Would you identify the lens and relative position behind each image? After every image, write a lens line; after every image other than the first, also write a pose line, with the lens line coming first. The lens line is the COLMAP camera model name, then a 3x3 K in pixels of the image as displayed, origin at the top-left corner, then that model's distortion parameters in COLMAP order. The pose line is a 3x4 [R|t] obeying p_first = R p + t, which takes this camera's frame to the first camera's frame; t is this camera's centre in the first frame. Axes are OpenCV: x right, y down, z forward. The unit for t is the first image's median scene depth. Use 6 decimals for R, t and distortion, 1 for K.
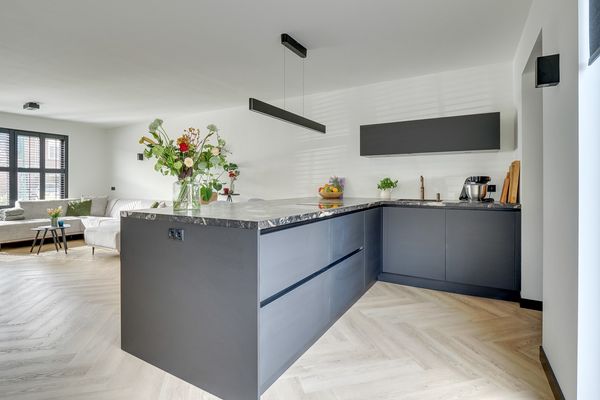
lens RADIAL K [[299.3, 0, 302.0], [0, 299.3, 191.7], [0, 0, 1]] dist [-0.015019, -0.001456]
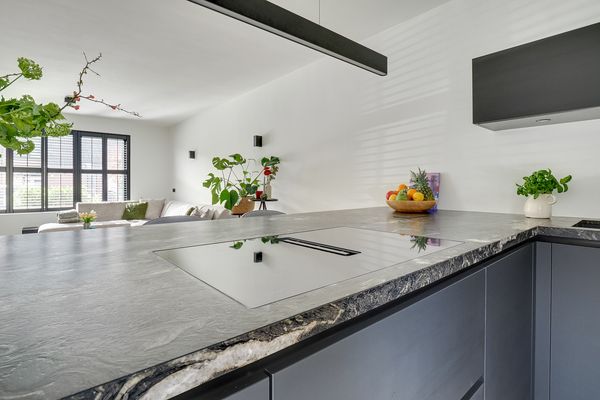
lens RADIAL K [[299.3, 0, 302.0], [0, 299.3, 191.7], [0, 0, 1]] dist [-0.015019, -0.001456]
pose [[0.944048, 0.003797, -0.329785, 0.075037], [-0.004412, 0.999990, -0.001115, -0.009818], [0.329777, 0.002507, 0.944055, 0.370018]]
